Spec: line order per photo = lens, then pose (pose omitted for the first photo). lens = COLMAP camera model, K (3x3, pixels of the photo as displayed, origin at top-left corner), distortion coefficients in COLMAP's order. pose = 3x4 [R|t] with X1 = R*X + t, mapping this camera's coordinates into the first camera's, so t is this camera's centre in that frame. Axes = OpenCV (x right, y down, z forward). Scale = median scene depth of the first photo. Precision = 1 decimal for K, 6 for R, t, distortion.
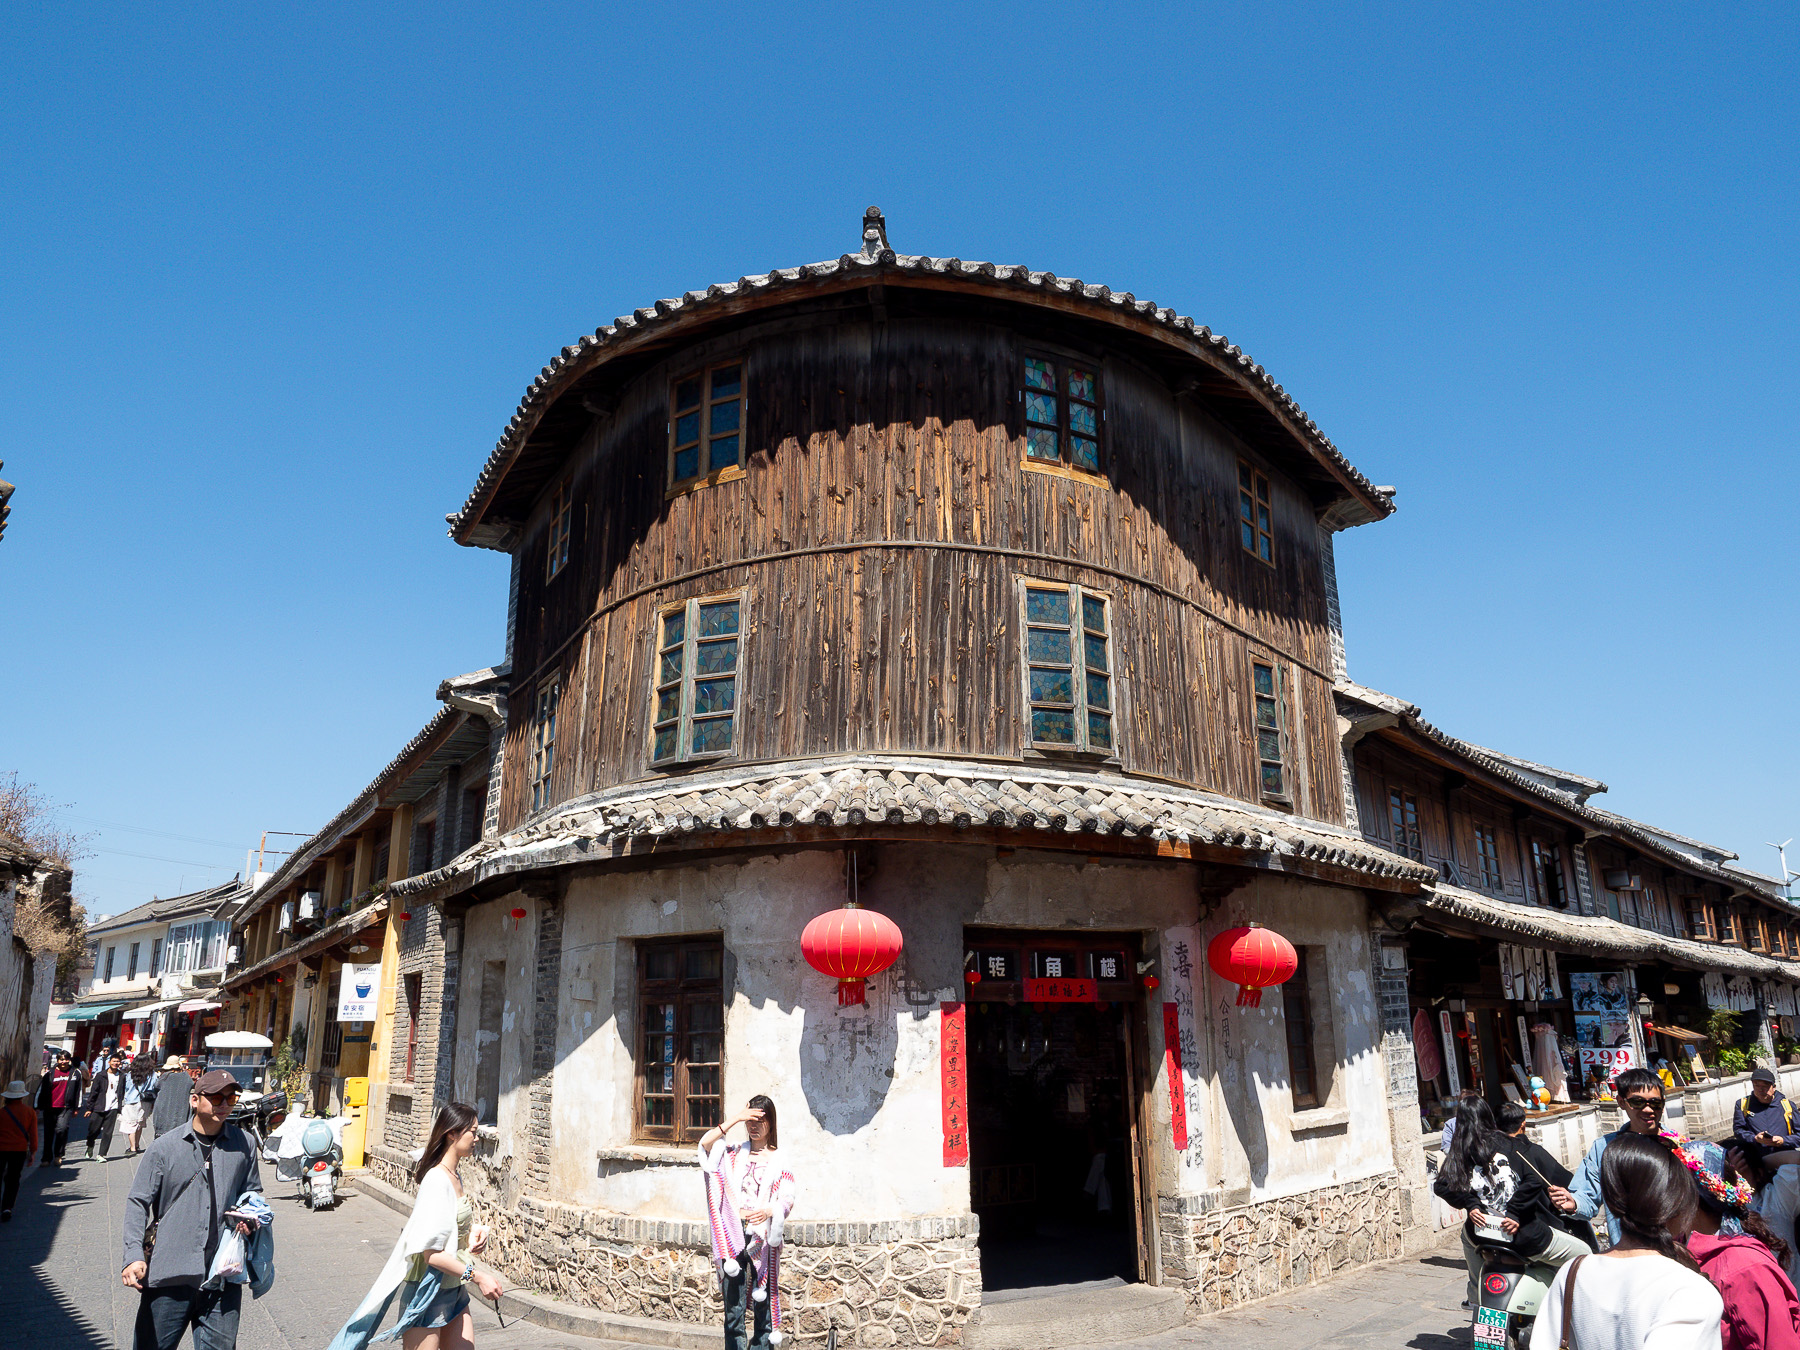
lens RADIAL K [[1261.2, 0, 901.7], [0, 1261.2, 663.9], [0, 0, 1]] dist [-0.012650, 0.004414]
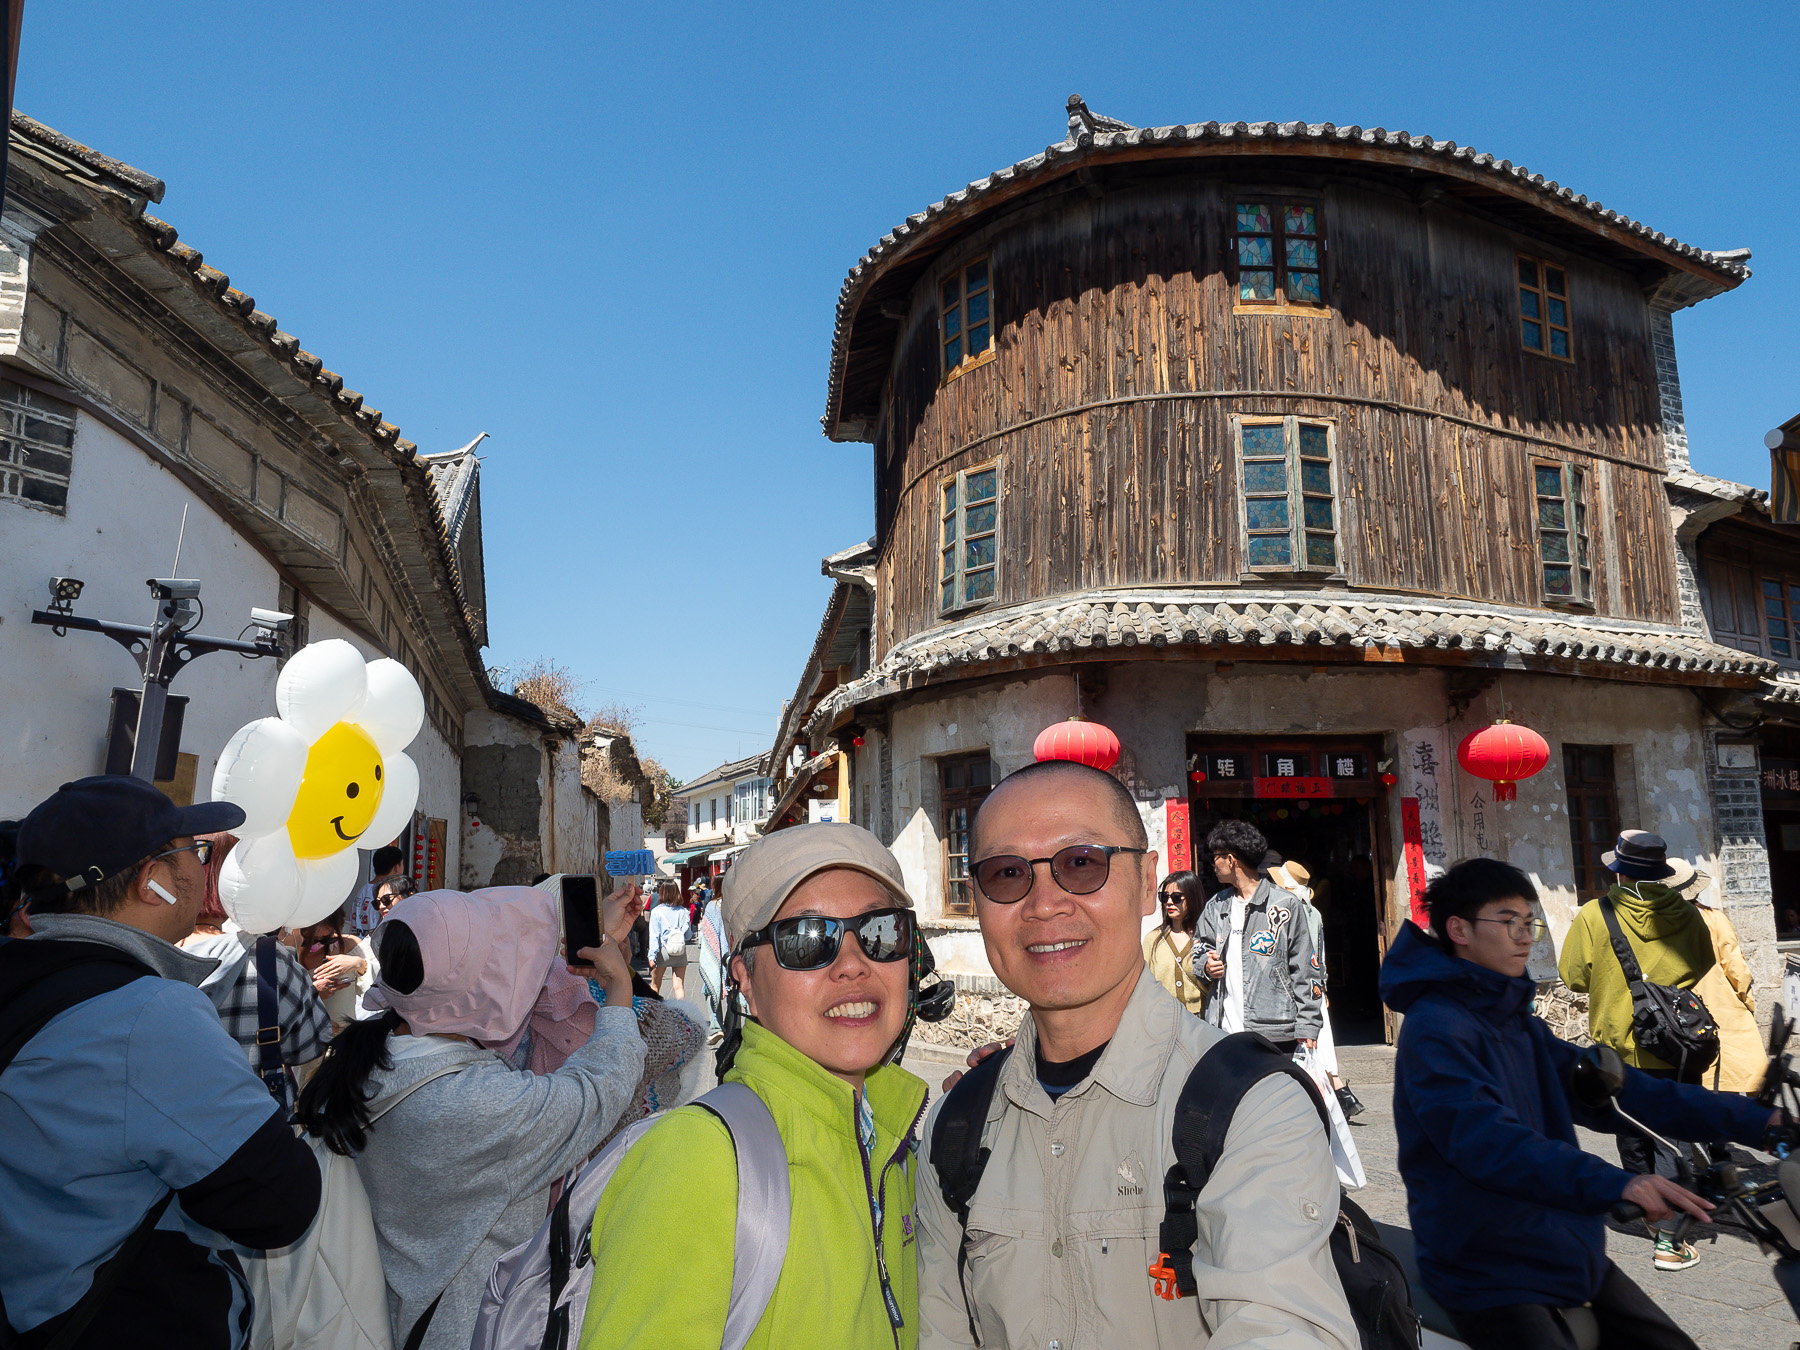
lens RADIAL K [[1267.6, 0, 940.5], [0, 1267.6, 650.1], [0, 0, 1]] dist [-0.015987, -0.000096]
pose [[0.928099, -0.066891, -0.366276, 0.239304], [0.105253, 0.990740, 0.085766, 0.010427], [0.357147, -0.118151, 0.926545, -0.120467]]
